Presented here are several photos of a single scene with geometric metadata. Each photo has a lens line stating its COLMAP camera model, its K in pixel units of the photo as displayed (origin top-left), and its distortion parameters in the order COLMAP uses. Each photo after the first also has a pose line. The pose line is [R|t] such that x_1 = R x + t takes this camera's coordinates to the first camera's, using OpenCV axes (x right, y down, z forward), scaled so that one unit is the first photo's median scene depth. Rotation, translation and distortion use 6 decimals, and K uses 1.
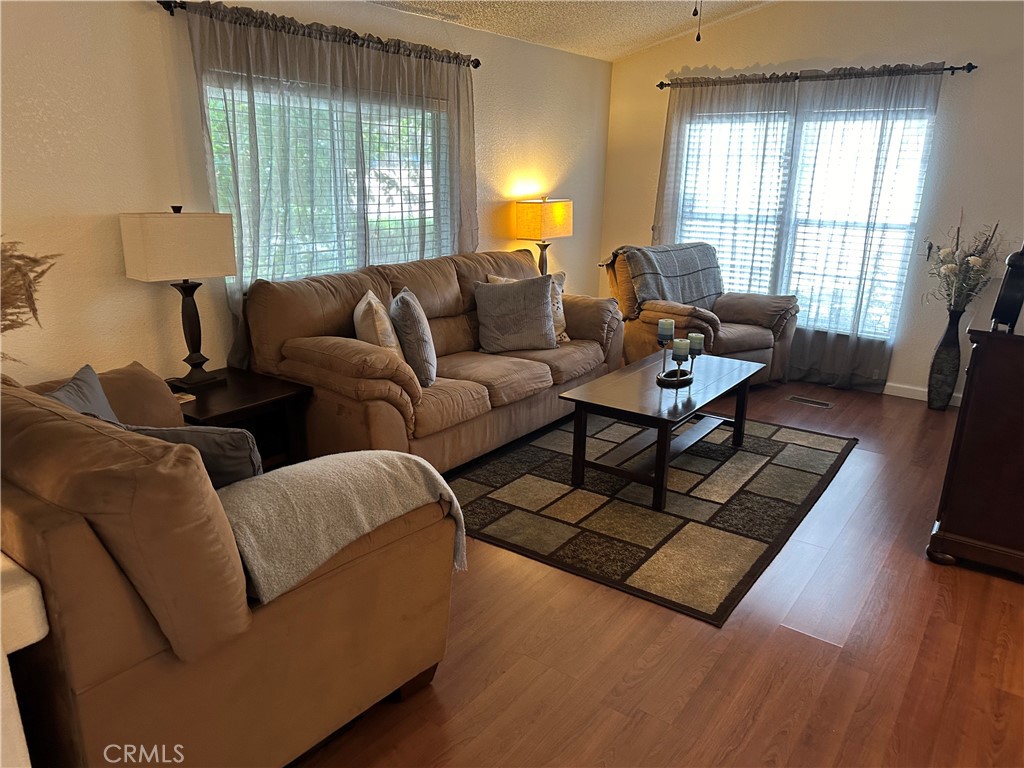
lens RADIAL K [[724.4, 0, 512.4], [0, 724.4, 396.0], [0, 0, 1]] dist [0.062255, -0.066593]
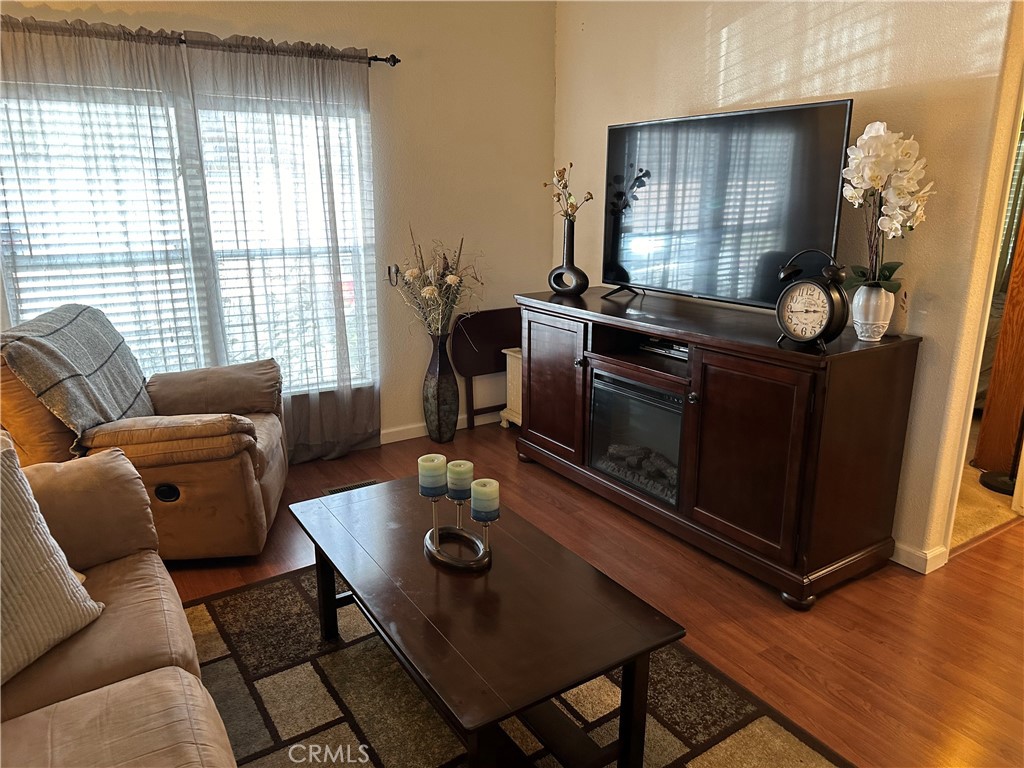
lens RADIAL K [[724.4, 0, 510.6], [0, 724.4, 379.4], [0, 0, 1]] dist [0.062255, -0.066593]
pose [[0.368677, -0.254932, 0.893917, -0.162427], [0.287922, 0.945683, 0.150947, -0.159248], [-0.883843, 0.201728, 0.422052, 0.514086]]
